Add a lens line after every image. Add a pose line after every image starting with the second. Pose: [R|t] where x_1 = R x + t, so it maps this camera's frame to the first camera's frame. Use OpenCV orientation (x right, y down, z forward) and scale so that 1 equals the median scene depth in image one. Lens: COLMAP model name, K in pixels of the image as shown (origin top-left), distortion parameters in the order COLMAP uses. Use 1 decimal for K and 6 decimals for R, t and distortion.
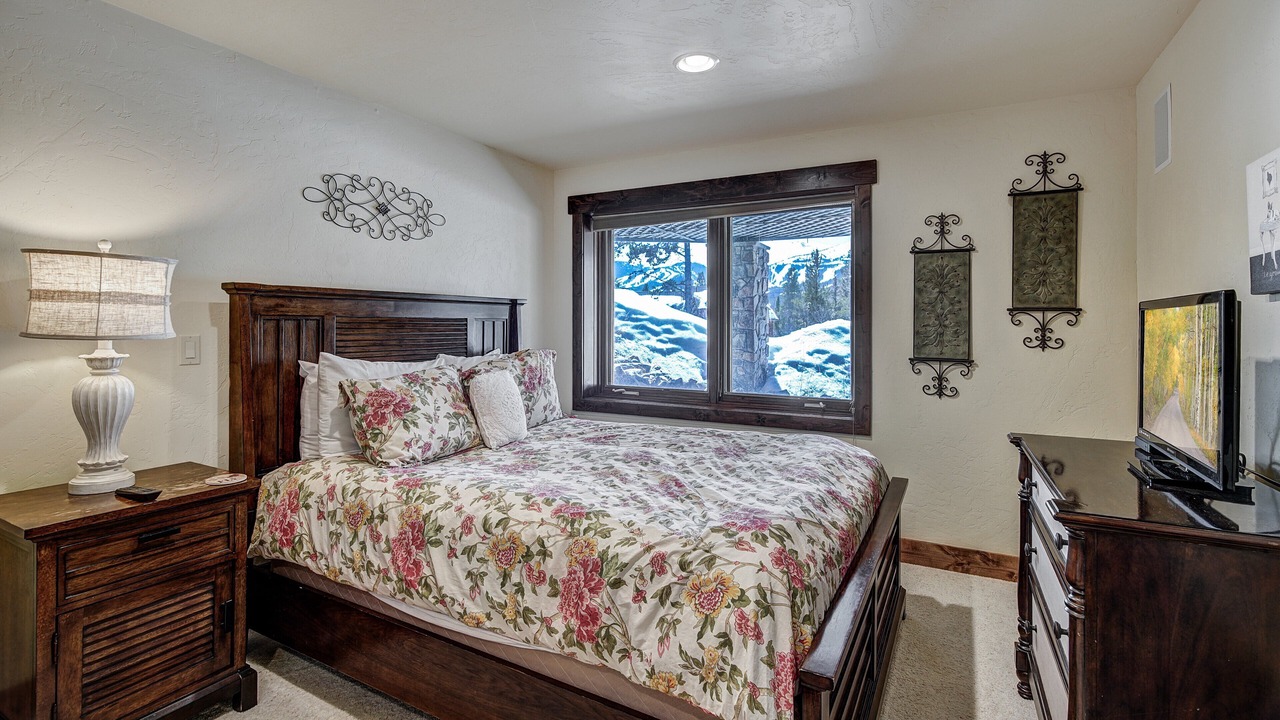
lens RADIAL K [[584.6, 0, 643.0], [0, 584.6, 327.7], [0, 0, 1]] dist [-0.000192, -0.000135]
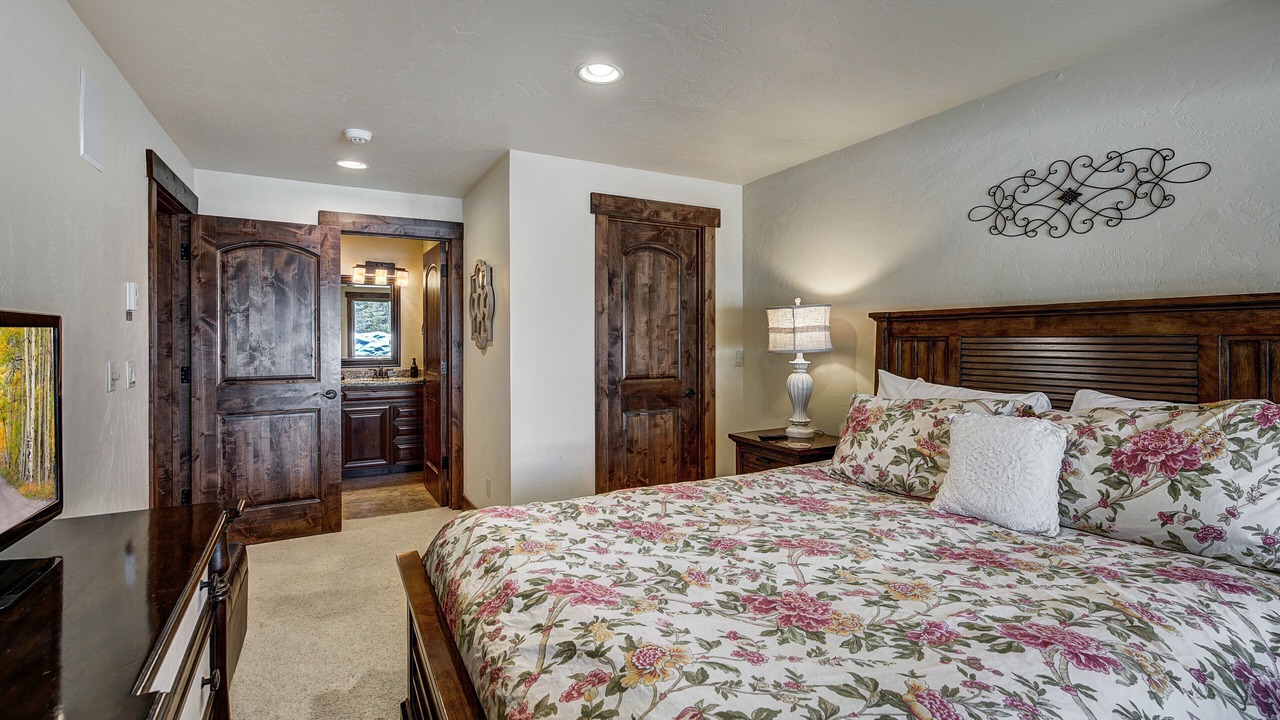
lens RADIAL K [[568.8, 0, 640.0], [0, 568.8, 360.0], [0, 0, 1]] dist [-0.015489, -0.000491]
pose [[-0.539410, 0.027111, -0.841607, 0.531301], [-0.004504, 0.999374, 0.035080, -0.011246], [0.842031, 0.022713, -0.538951, 0.999451]]
